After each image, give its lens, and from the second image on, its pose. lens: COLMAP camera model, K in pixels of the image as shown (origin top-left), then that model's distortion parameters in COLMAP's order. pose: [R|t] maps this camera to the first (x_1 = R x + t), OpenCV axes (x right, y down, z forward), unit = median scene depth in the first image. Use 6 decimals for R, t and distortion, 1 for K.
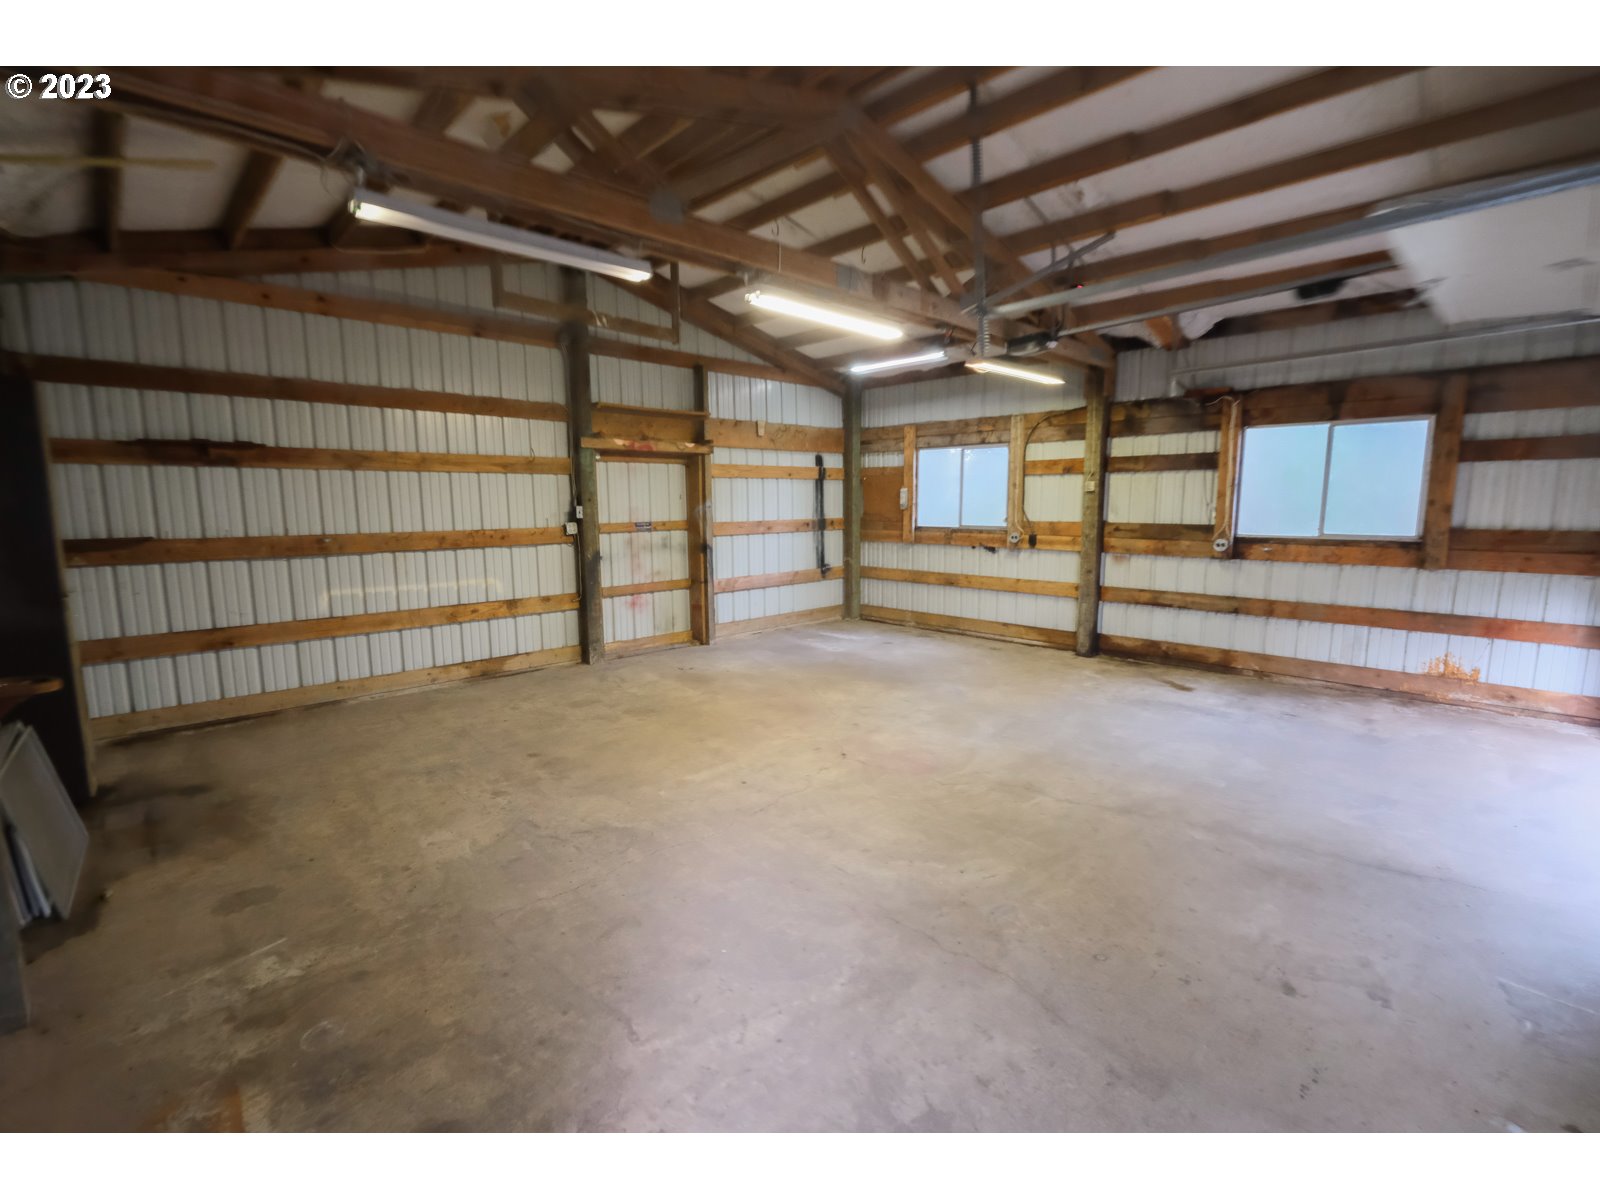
lens RADIAL K [[729.6, 0, 800.0], [0, 729.6, 600.0], [0, 0, 1]] dist [-0.001589, -0.000182]
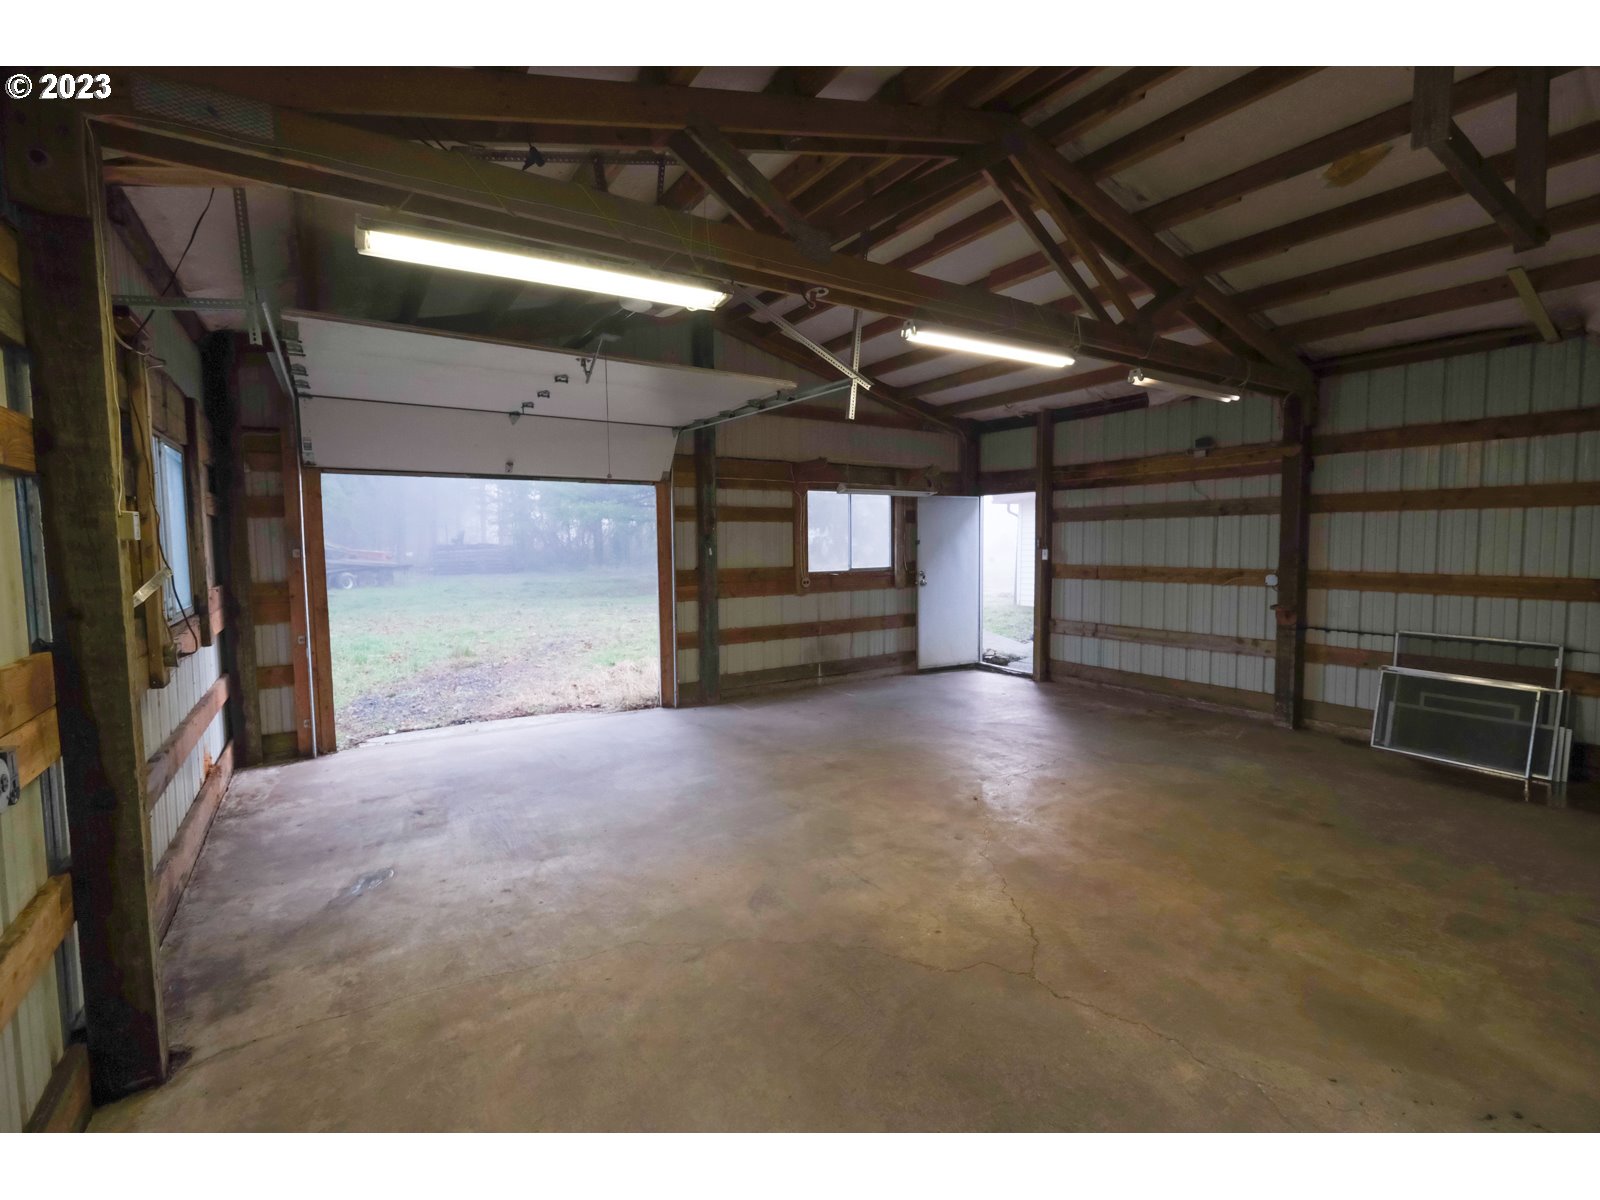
lens RADIAL K [[729.6, 0, 800.0], [0, 729.6, 600.0], [0, 0, 1]] dist [-0.001589, -0.000182]
pose [[-0.981904, -0.004527, 0.189323, 0.099290], [0.036627, 0.976298, 0.213310, -0.256090], [-0.185801, 0.216384, -0.958465, 1.780324]]
